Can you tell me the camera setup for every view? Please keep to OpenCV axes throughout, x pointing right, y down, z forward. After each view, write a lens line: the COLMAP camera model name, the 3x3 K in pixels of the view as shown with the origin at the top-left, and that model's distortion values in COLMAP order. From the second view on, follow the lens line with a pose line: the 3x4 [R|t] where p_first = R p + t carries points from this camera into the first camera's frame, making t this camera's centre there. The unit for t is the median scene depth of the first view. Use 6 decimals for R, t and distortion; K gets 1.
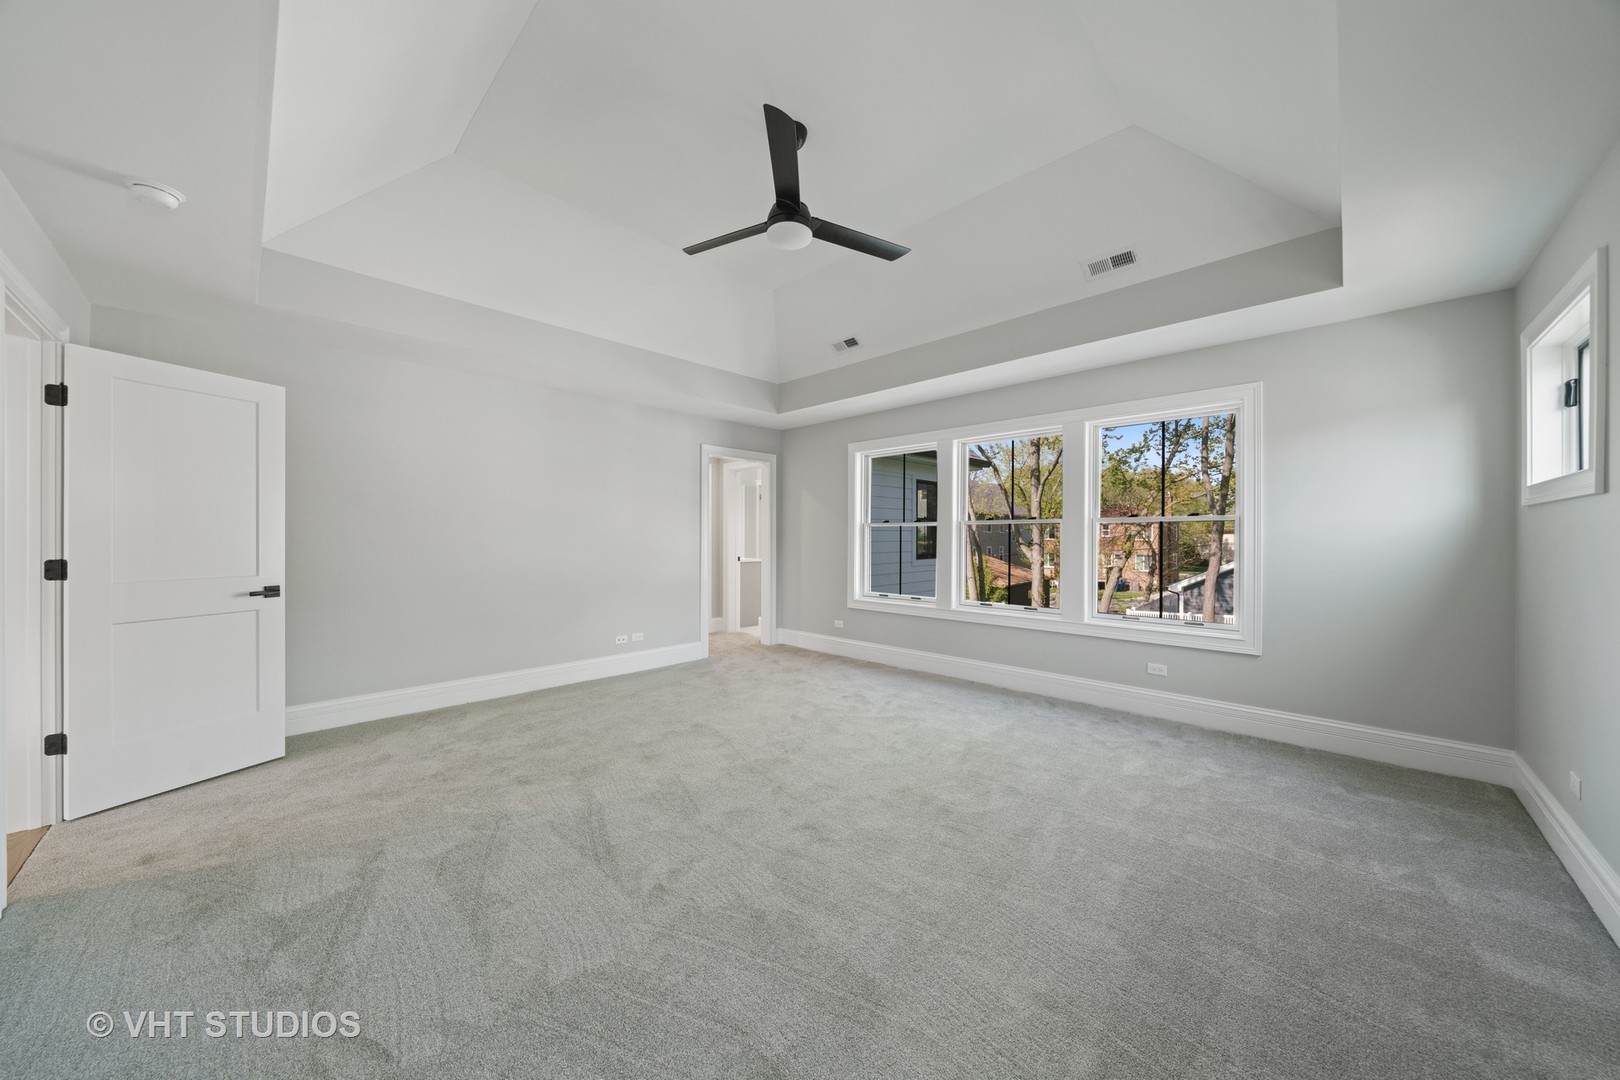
lens RADIAL K [[560.9, 0, 804.5], [0, 560.9, 536.8], [0, 0, 1]] dist [-0.000704, 0.000127]
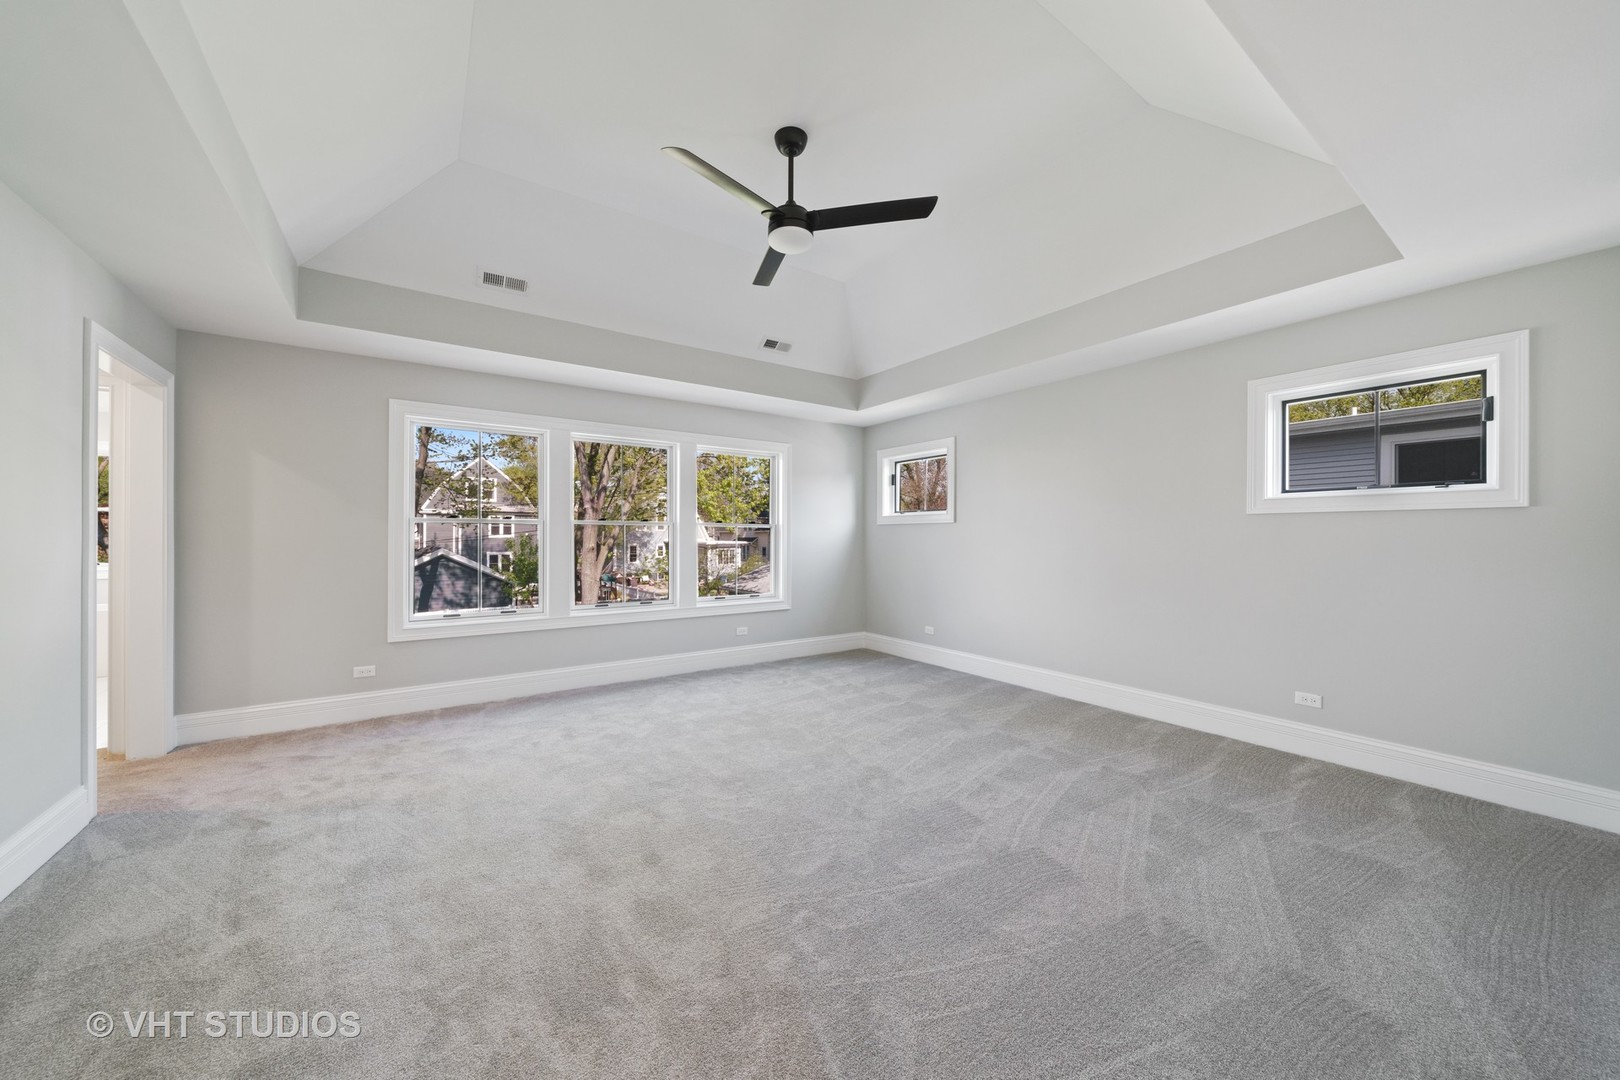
lens RADIAL K [[560.9, 0, 812.2], [0, 560.9, 536.2], [0, 0, 1]] dist [-0.000704, 0.000127]
pose [[0.188794, 0.011899, 0.981945, -0.672111], [0.002938, 0.999915, -0.012682, 0.014201], [-0.982012, 0.005279, 0.188743, 0.524508]]
